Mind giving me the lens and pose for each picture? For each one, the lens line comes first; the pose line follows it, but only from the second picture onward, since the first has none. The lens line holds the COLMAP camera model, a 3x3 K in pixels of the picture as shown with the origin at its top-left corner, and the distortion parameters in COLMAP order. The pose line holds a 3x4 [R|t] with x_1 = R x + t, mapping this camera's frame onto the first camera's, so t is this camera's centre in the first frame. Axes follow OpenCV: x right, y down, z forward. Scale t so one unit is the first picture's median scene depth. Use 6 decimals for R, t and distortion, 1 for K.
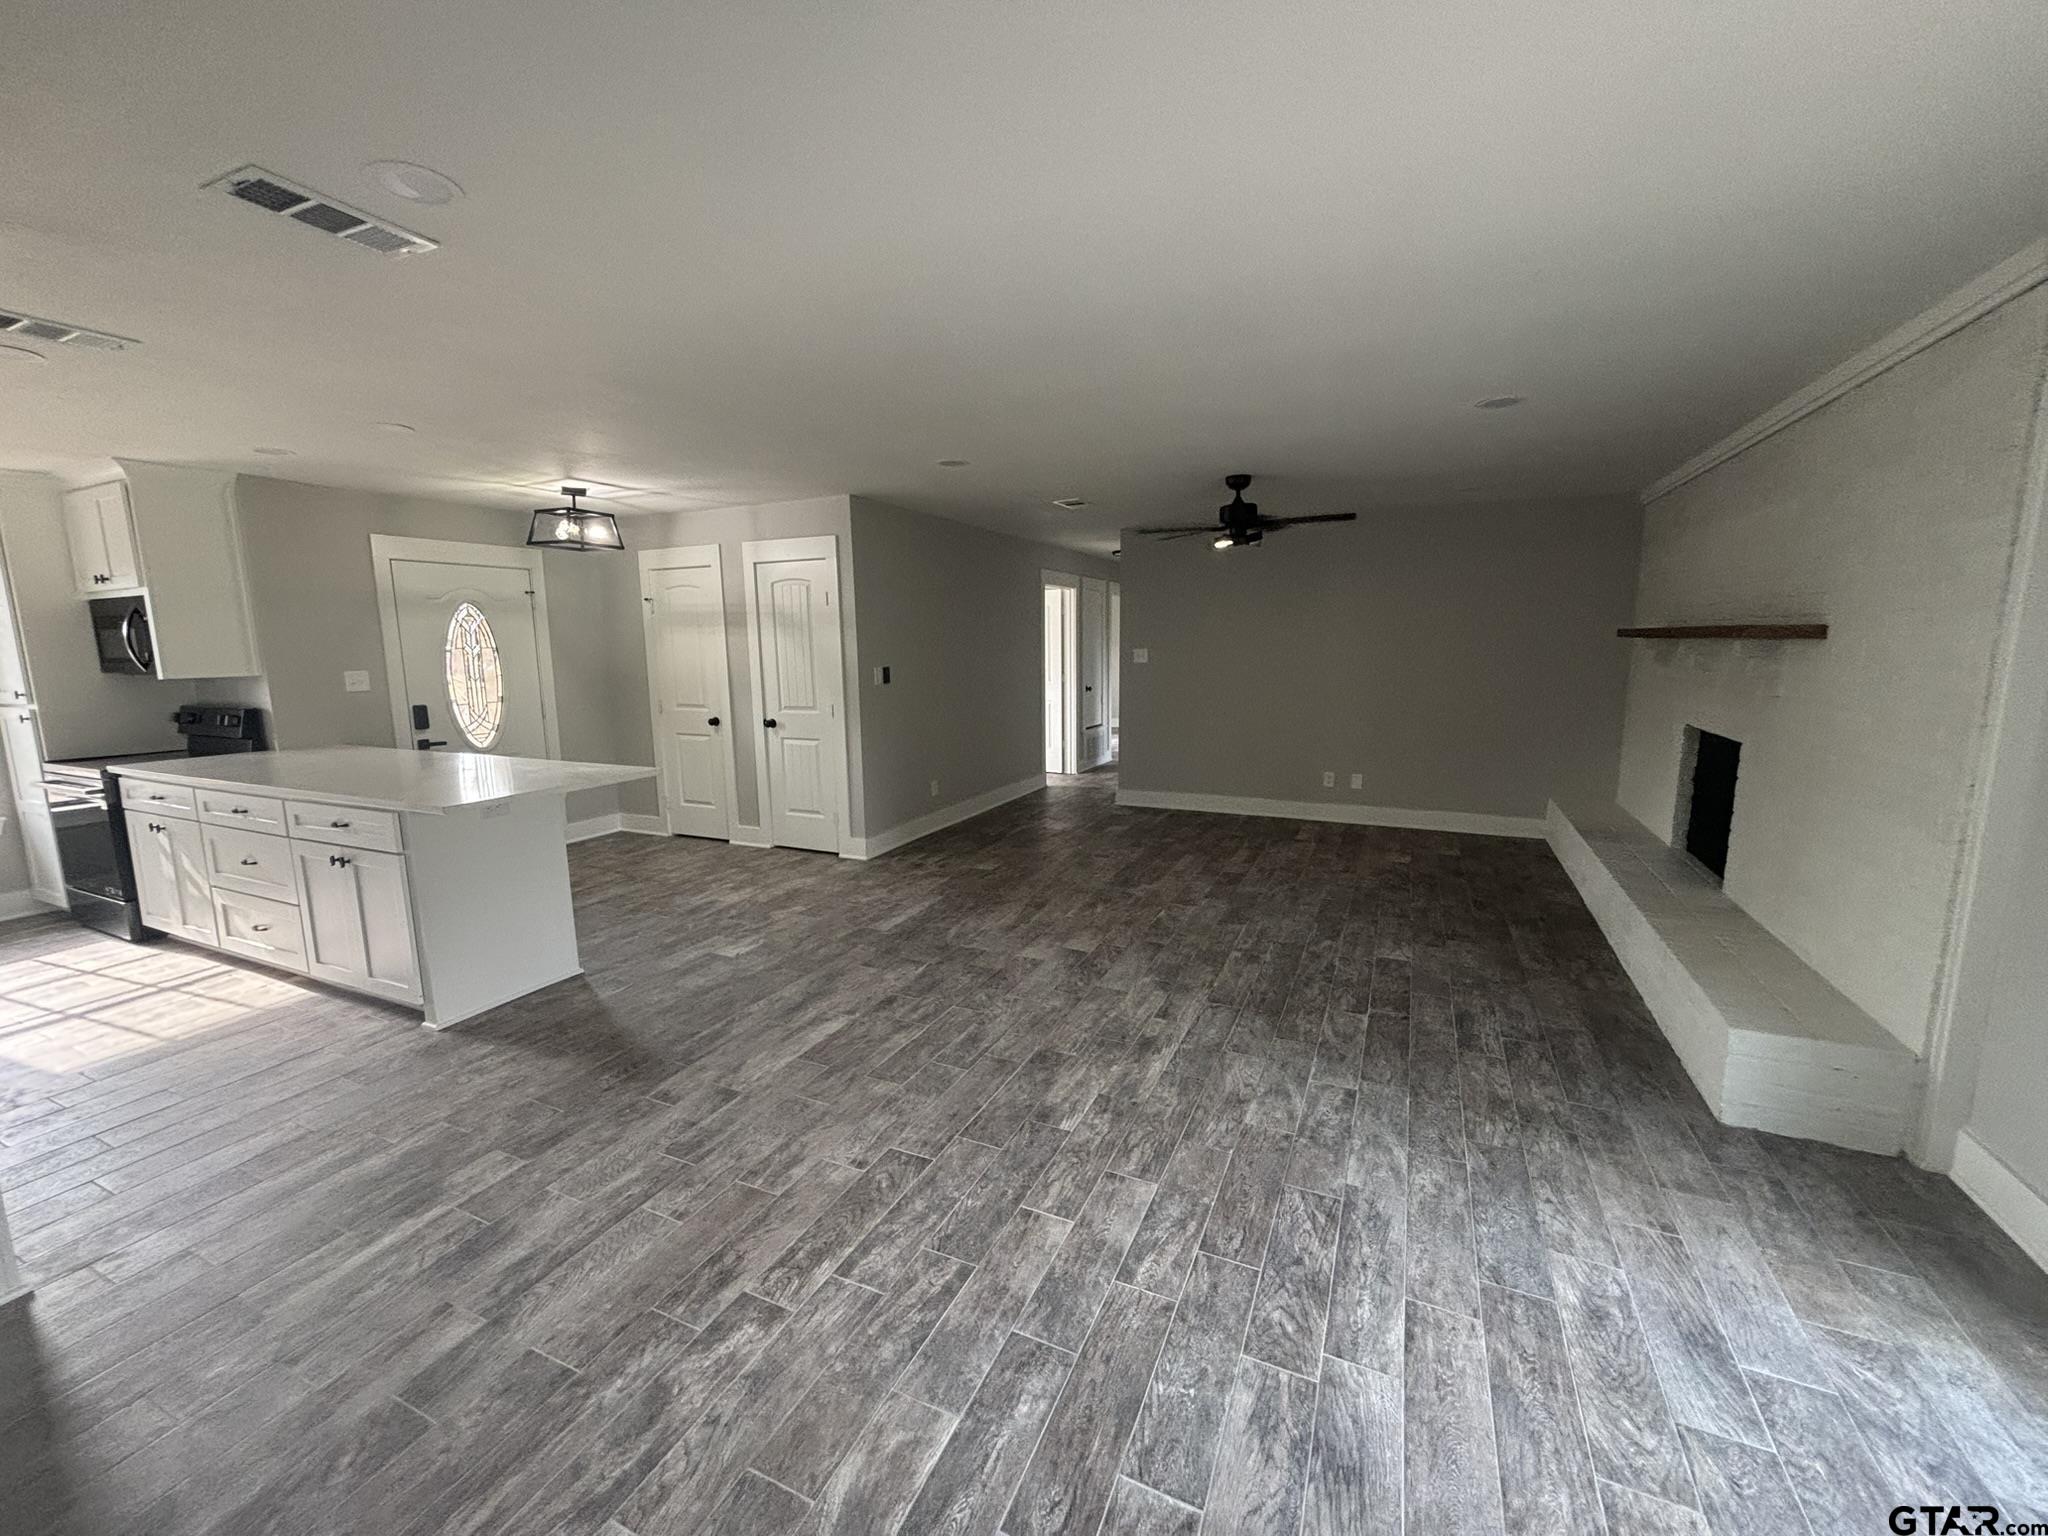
lens RADIAL K [[831.0, 0, 1024.1], [0, 831.0, 764.3], [0, 0, 1]] dist [0.016271, -0.001538]
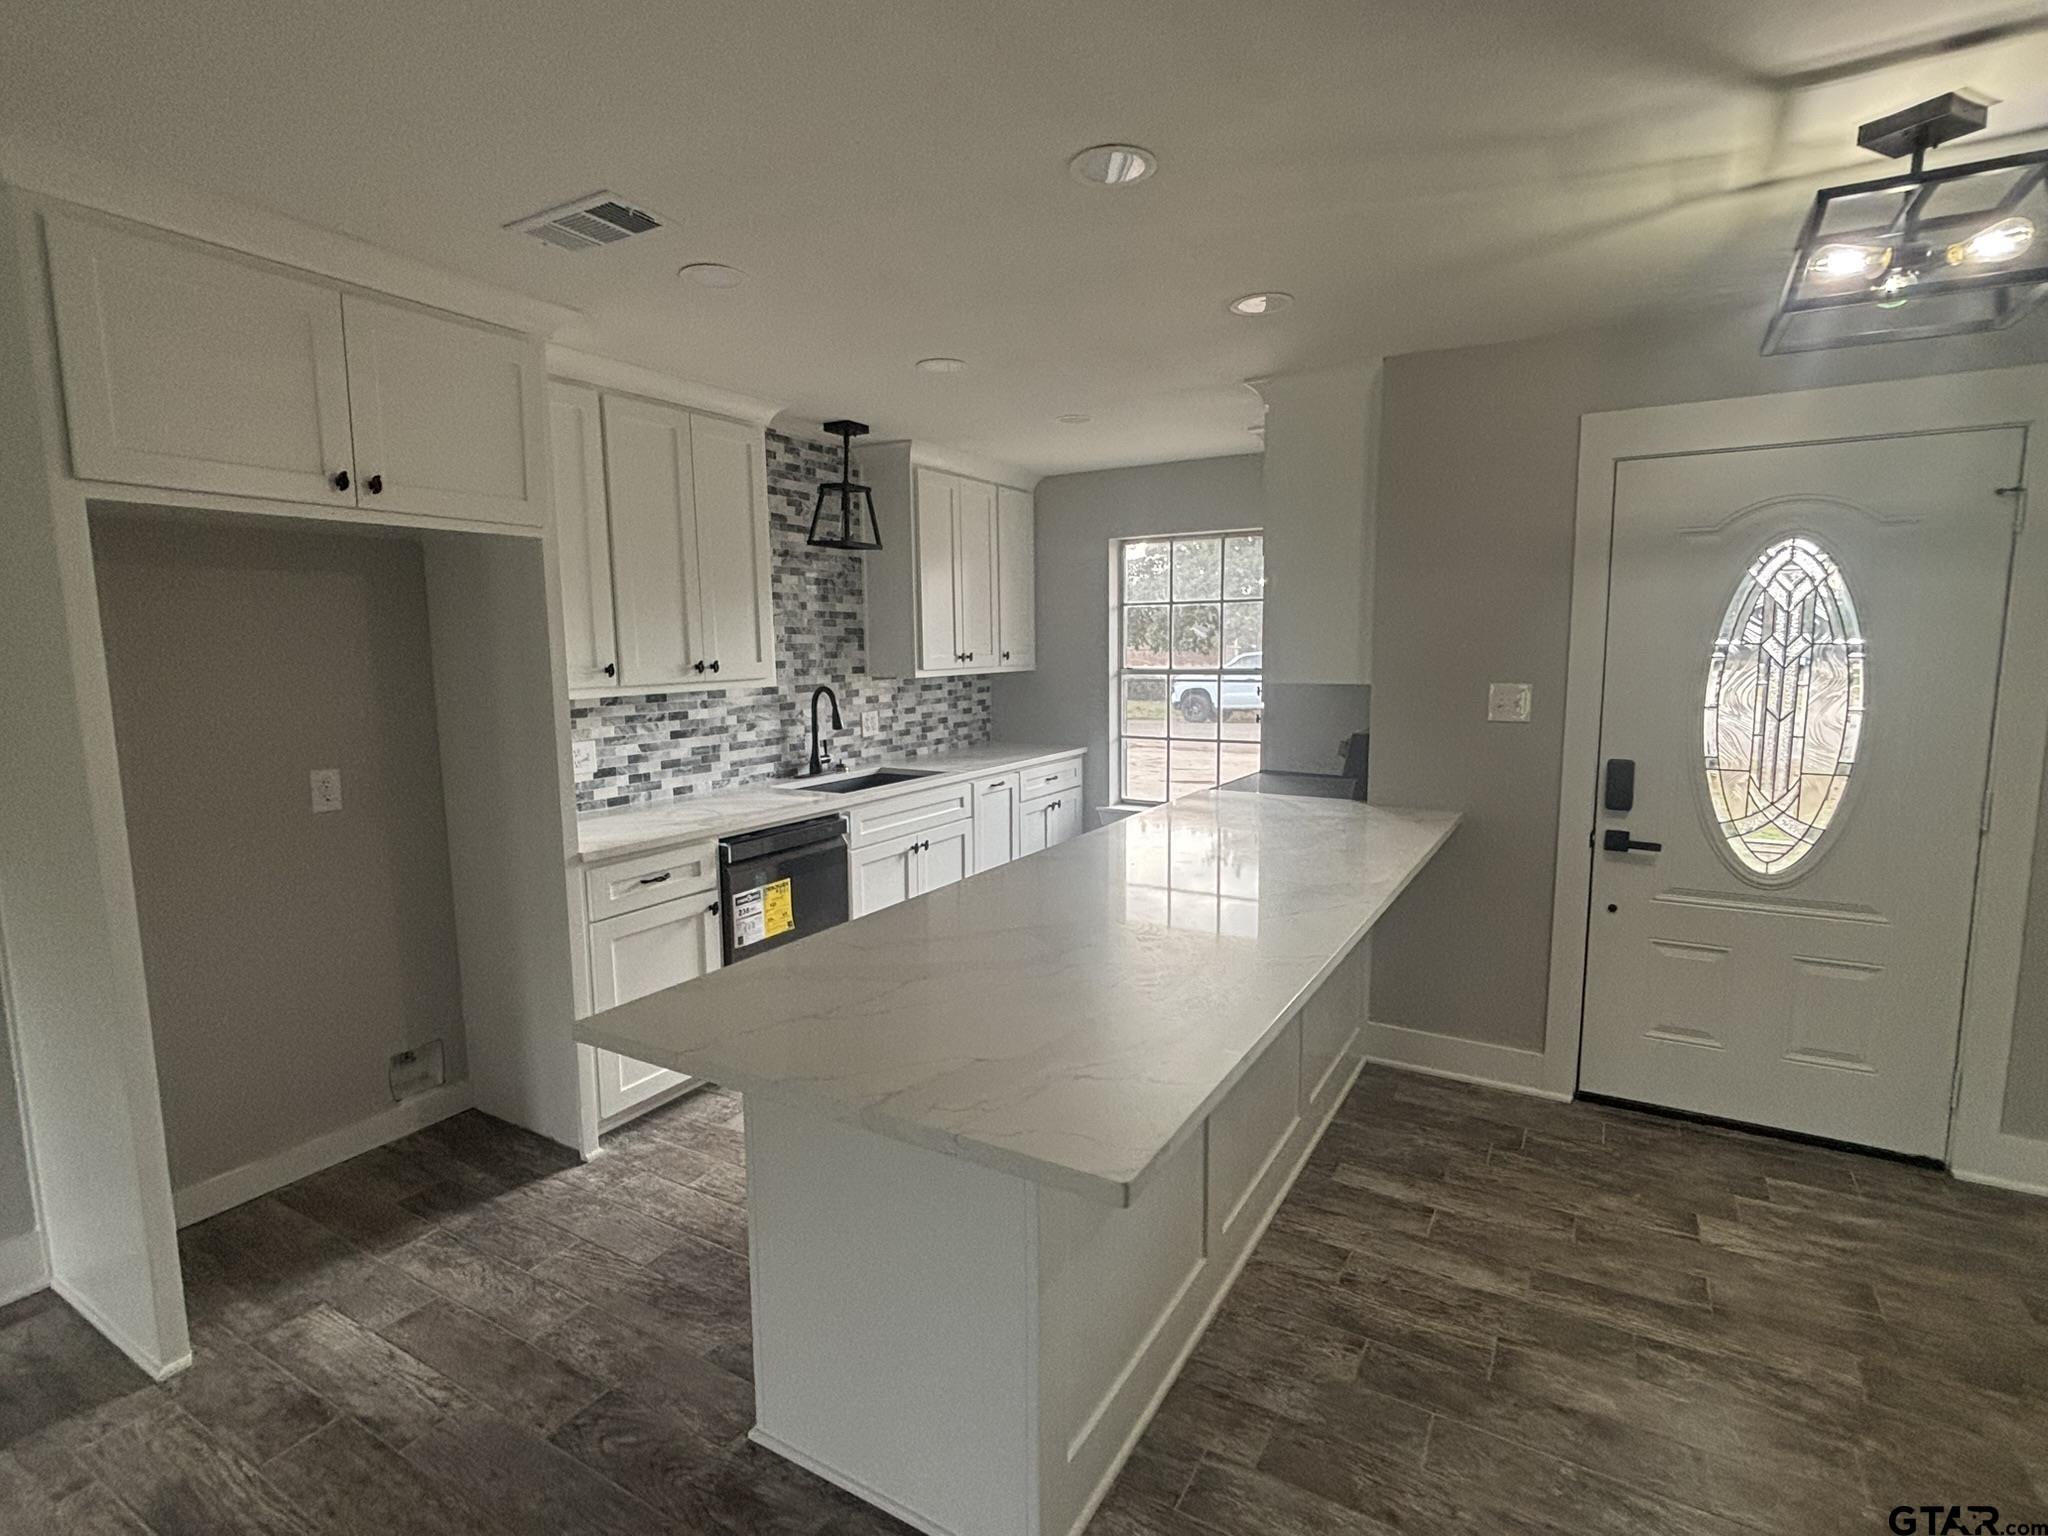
lens RADIAL K [[1016.2, 0, 1024.7], [0, 1016.2, 767.4], [0, 0, 1]] dist [0.009167, -0.002085]
pose [[-0.095154, 0.138319, -0.985806, -0.130213], [-0.135906, 0.979222, 0.150513, -0.124950], [0.986142, 0.148299, -0.074378, 0.817867]]
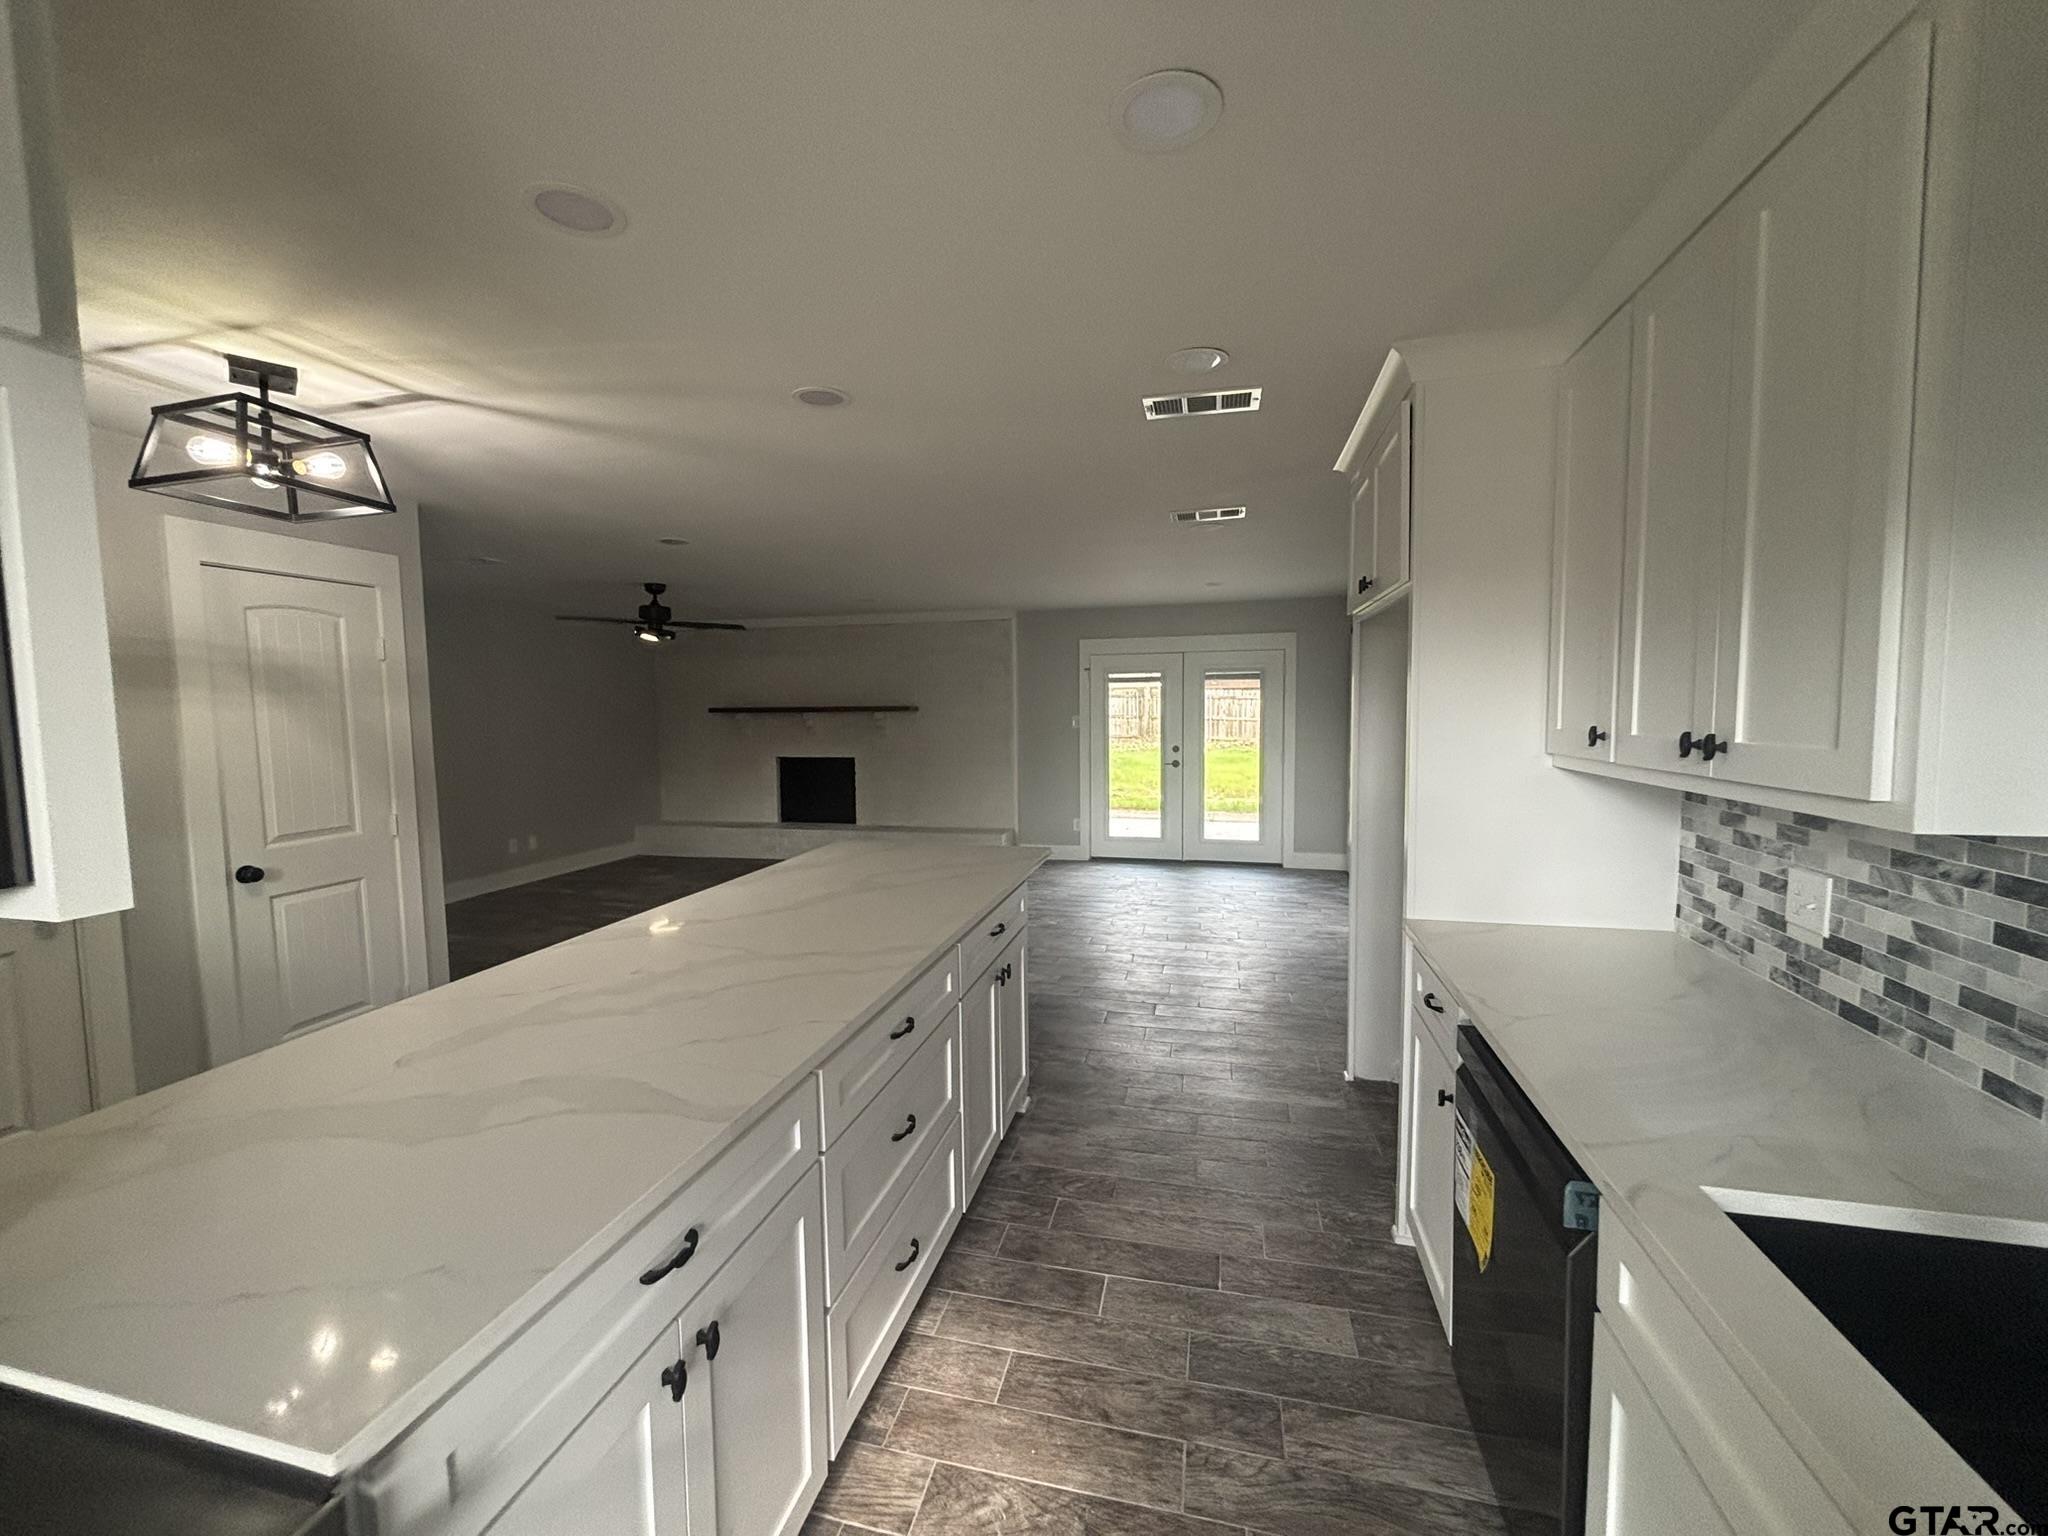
lens RADIAL K [[831.0, 0, 1019.2], [0, 831.0, 757.0], [0, 0, 1]] dist [0.016271, -0.001538]
pose [[-0.195342, -0.048377, 0.979541, -1.171542], [0.160962, 0.983657, 0.080680, -0.111673], [-0.967436, 0.173429, -0.184362, 0.803998]]
